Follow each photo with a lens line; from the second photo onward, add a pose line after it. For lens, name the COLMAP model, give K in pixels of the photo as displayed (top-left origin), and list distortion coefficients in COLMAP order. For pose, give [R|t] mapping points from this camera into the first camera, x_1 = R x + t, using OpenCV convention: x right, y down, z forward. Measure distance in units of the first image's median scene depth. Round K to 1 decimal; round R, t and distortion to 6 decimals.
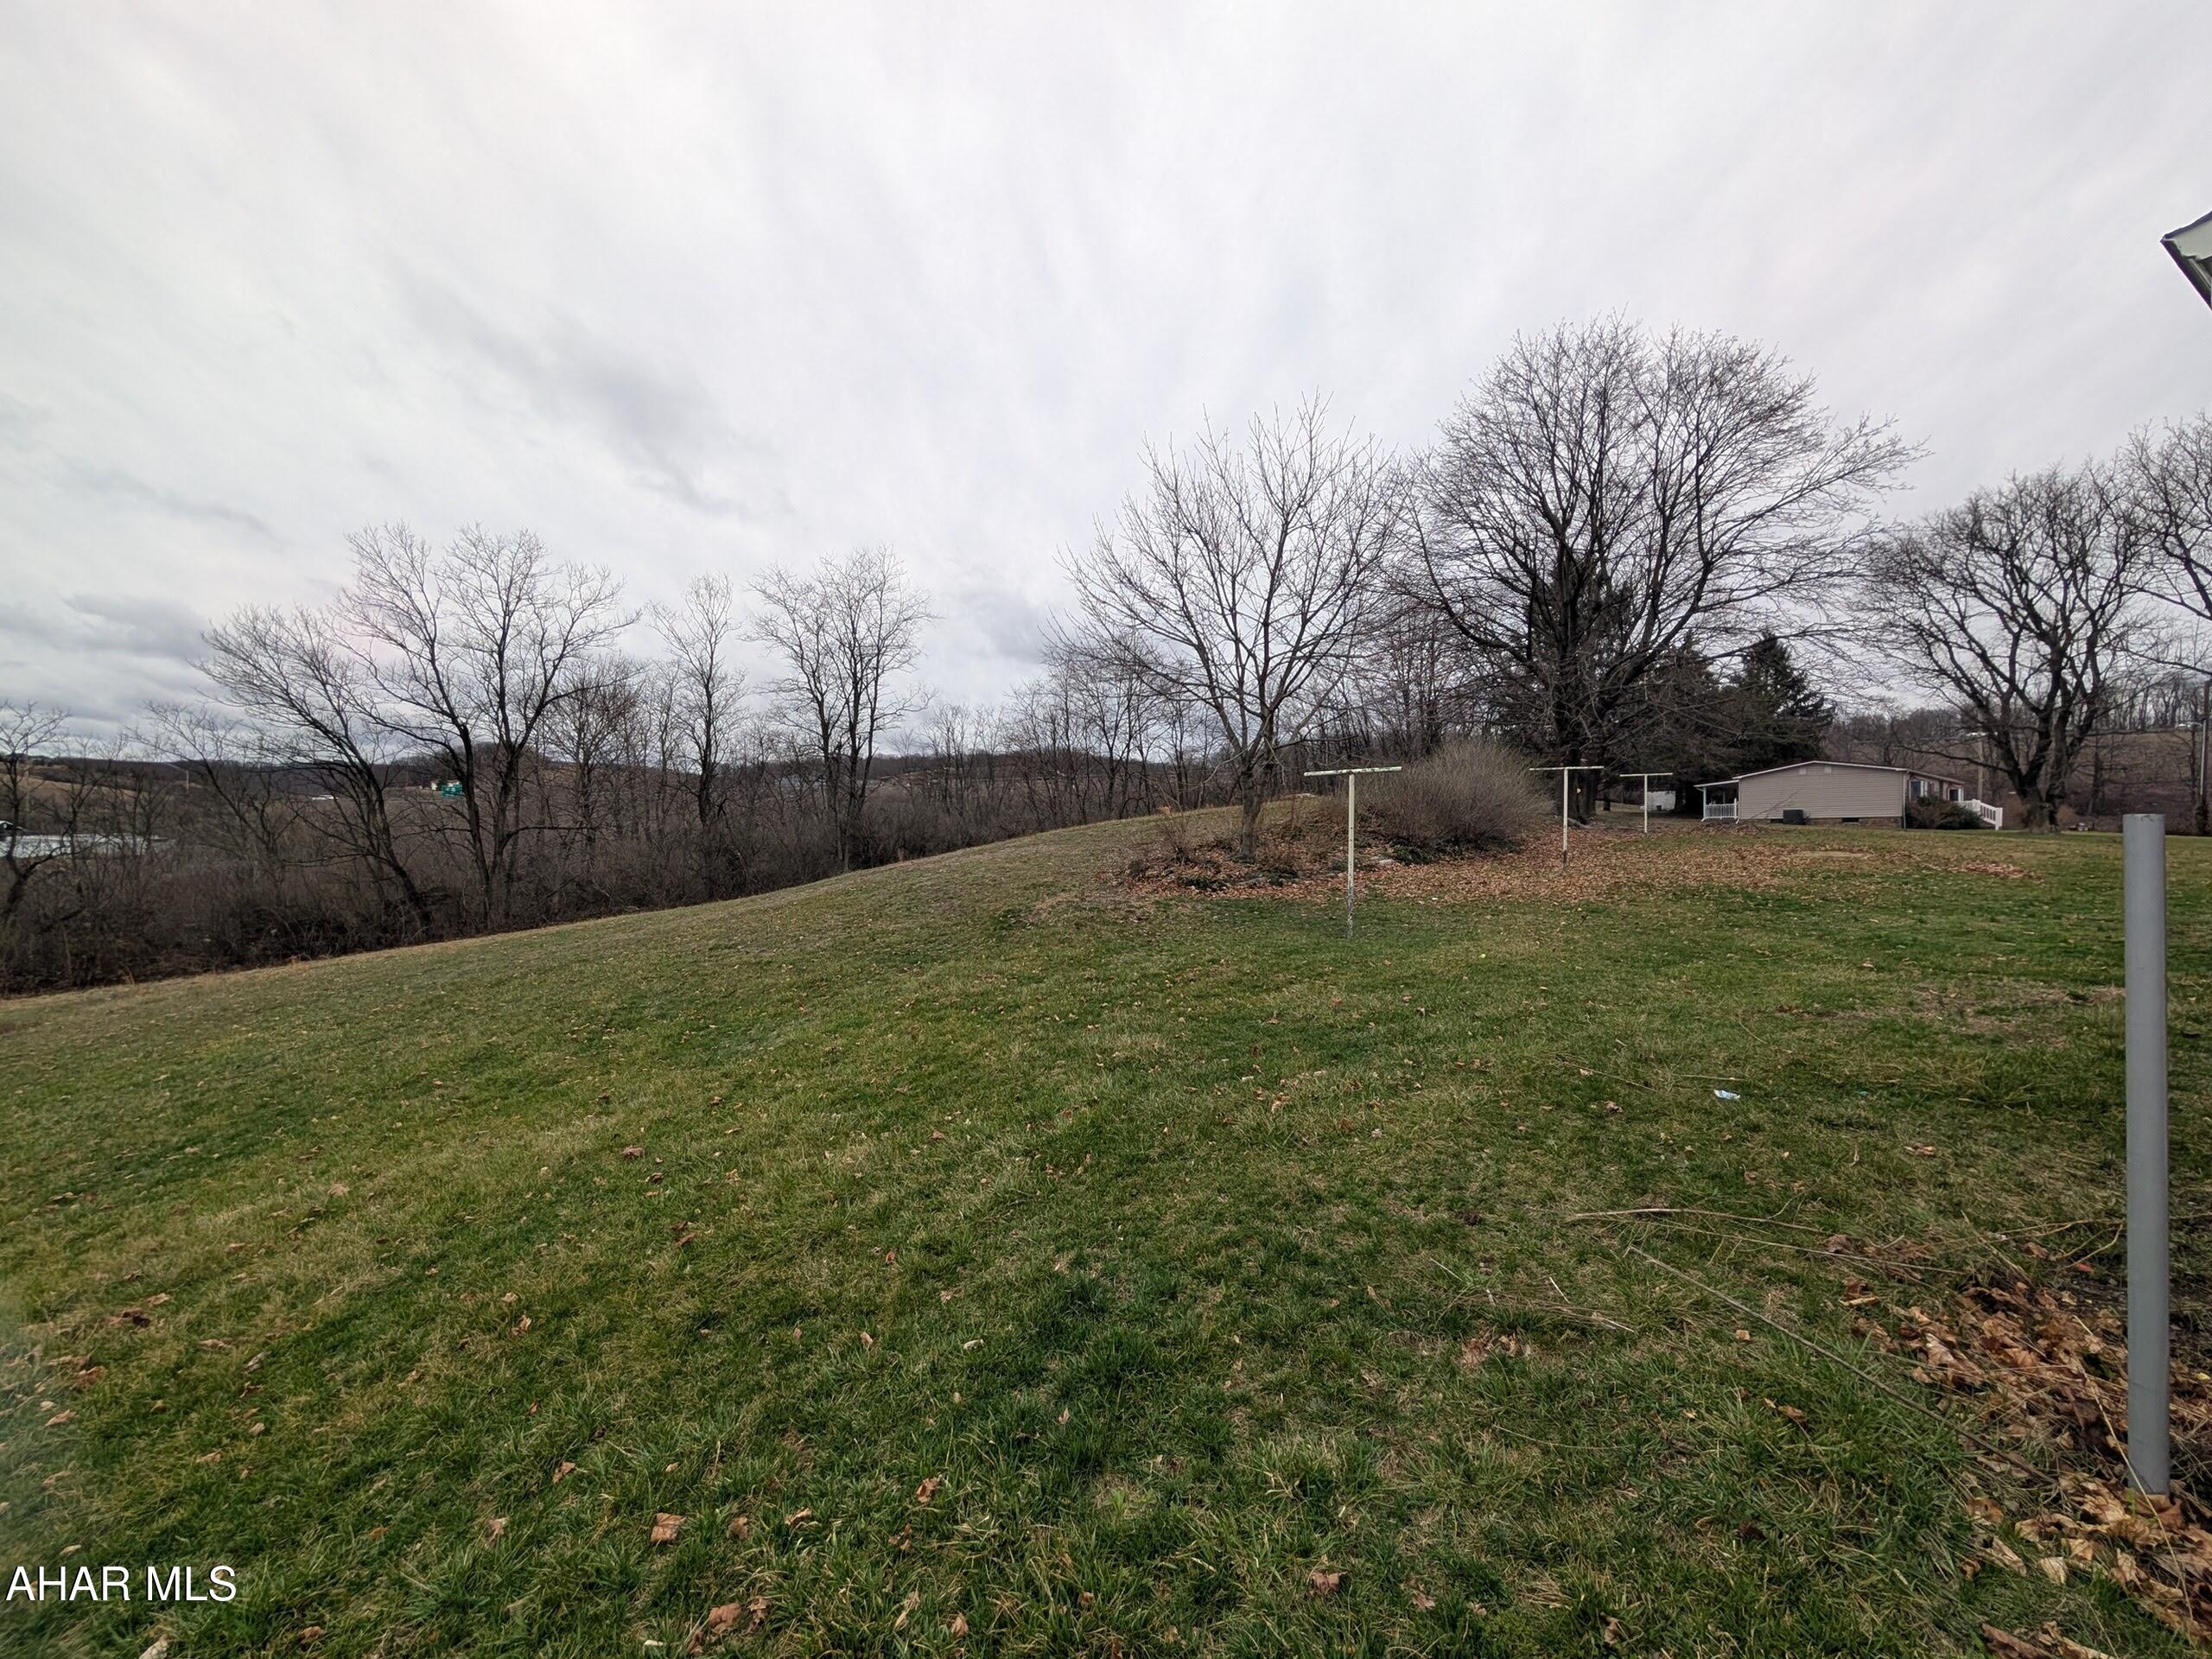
lens RADIAL K [[830.6, 0, 1102.1], [0, 830.6, 832.7], [0, 0, 1]] dist [0.001011, 0.000160]
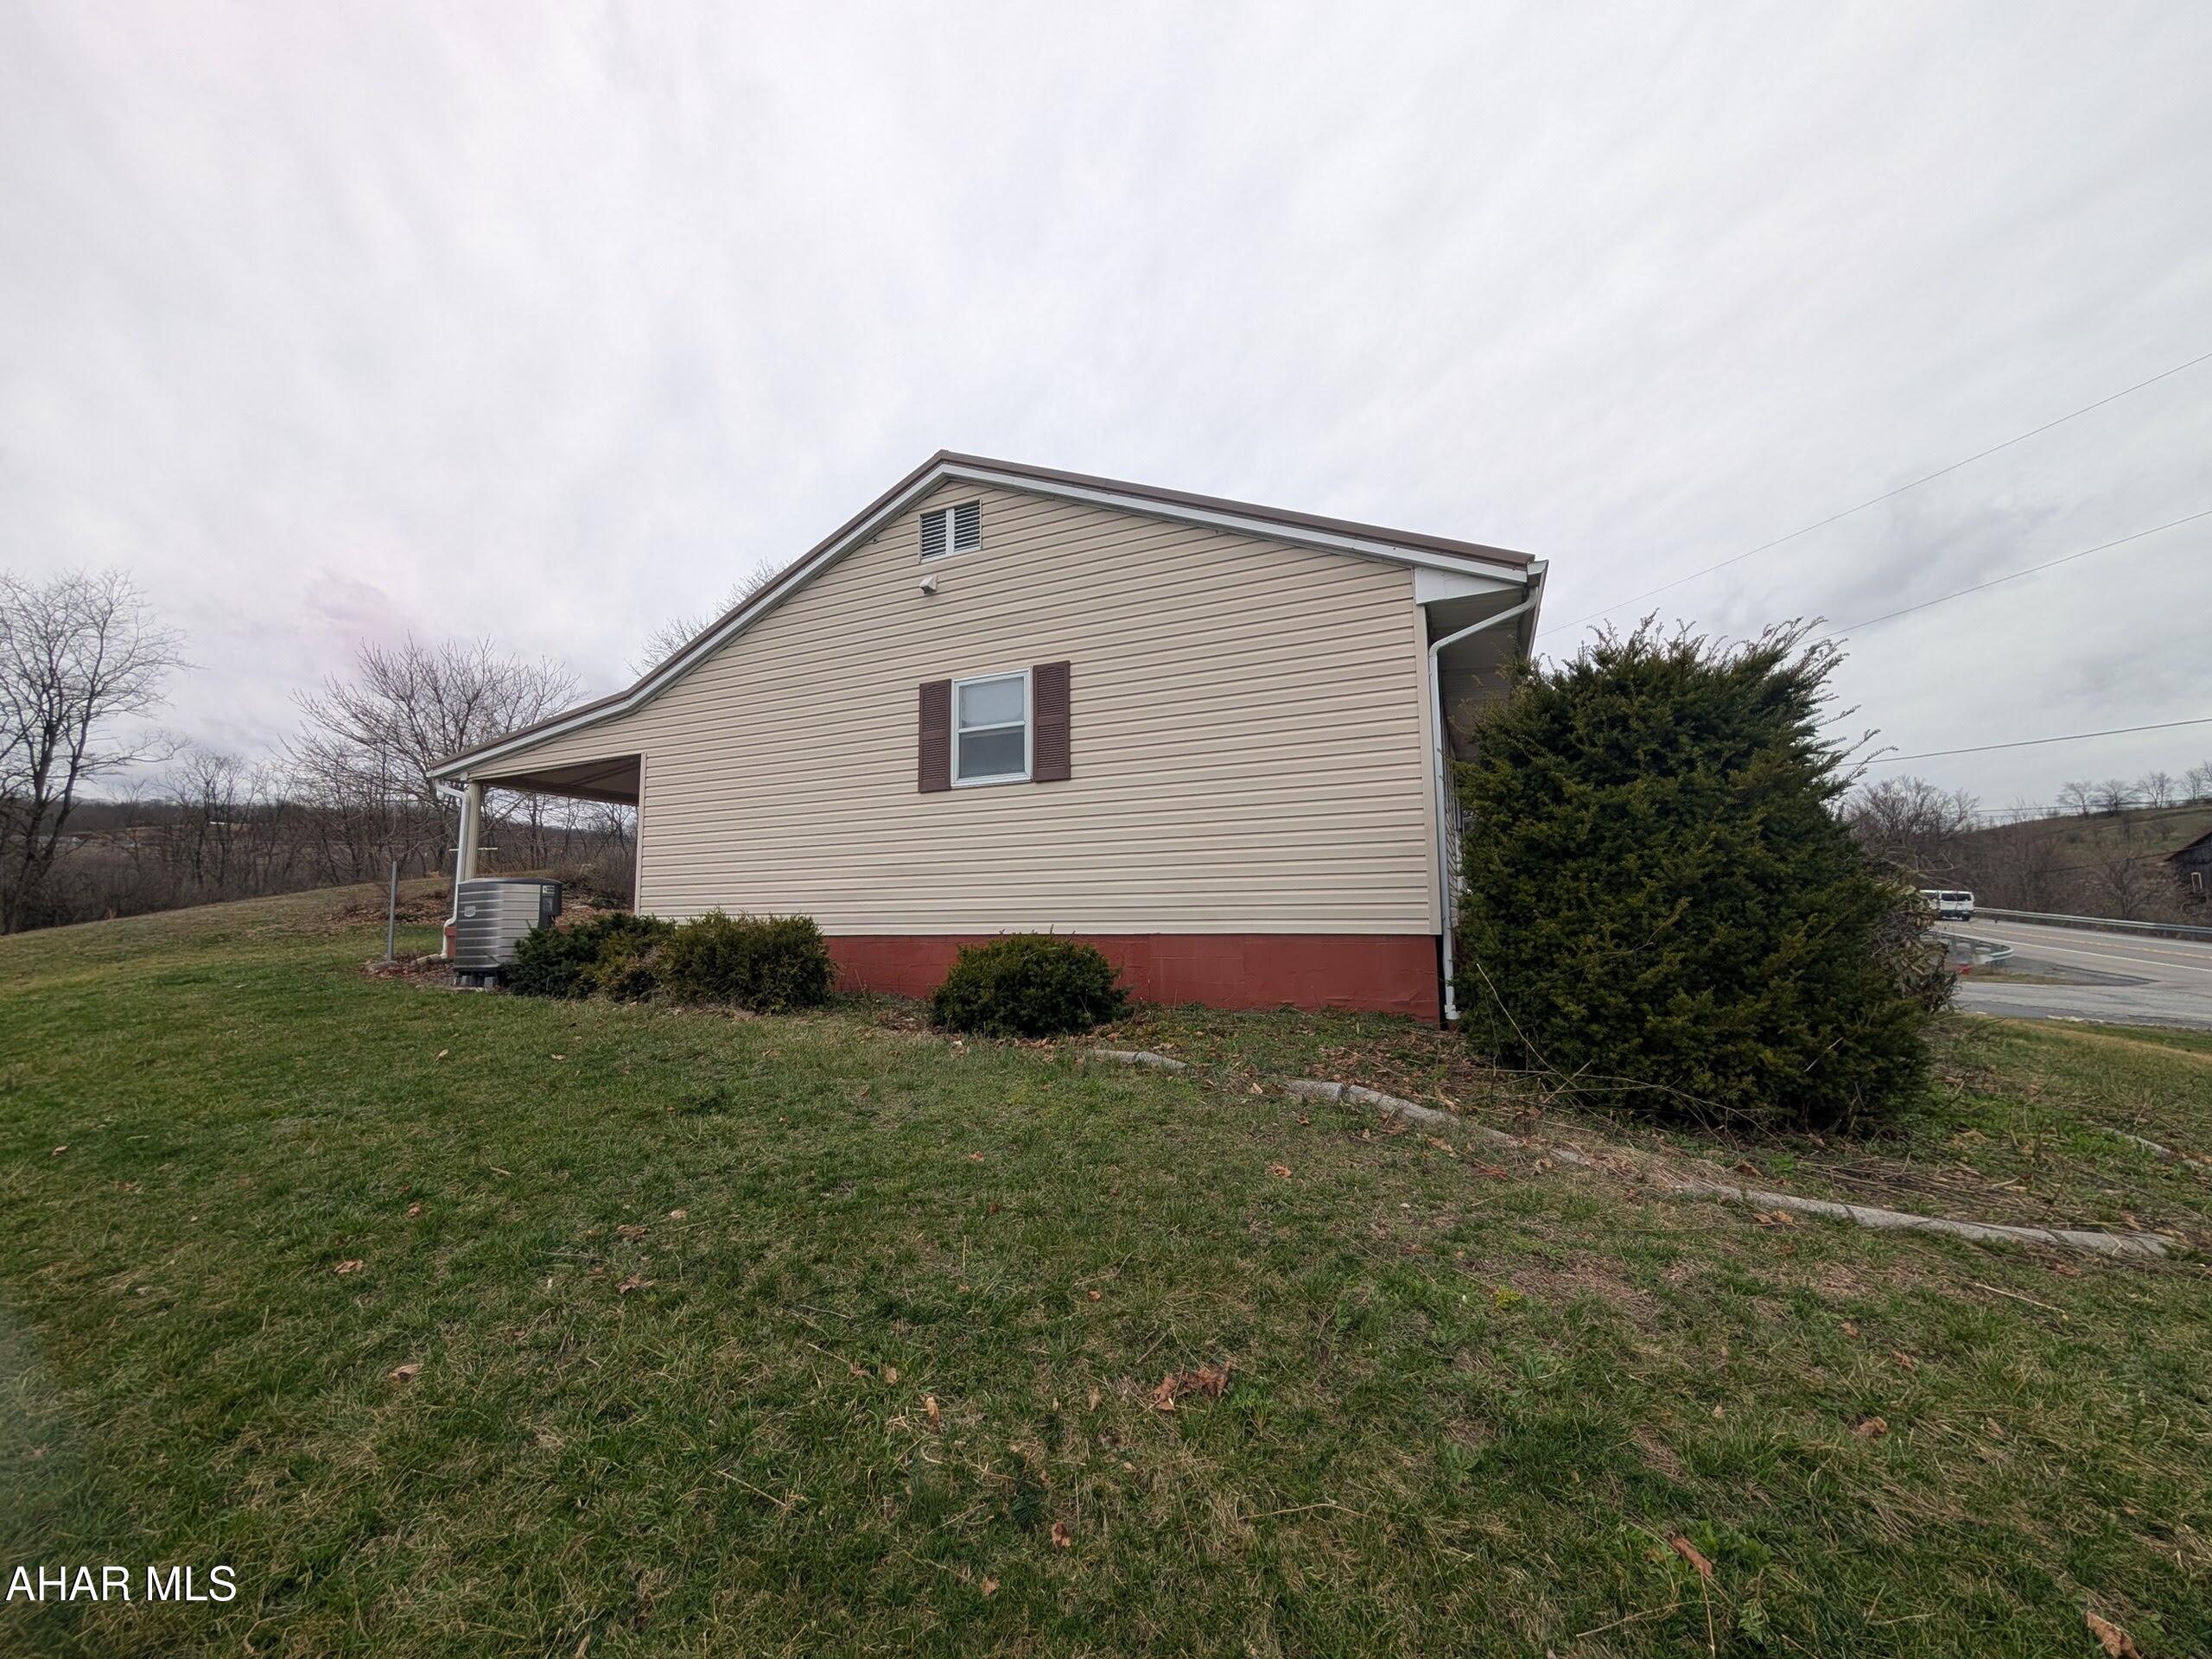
lens RADIAL K [[830.6, 0, 1102.1], [0, 830.6, 832.7], [0, 0, 1]] dist [0.001011, 0.000160]
pose [[0.805936, 0.039952, 0.590654, 0.067938], [0.012026, 0.996409, -0.083806, 0.012957], [-0.591881, 0.074646, 0.802561, -0.287630]]
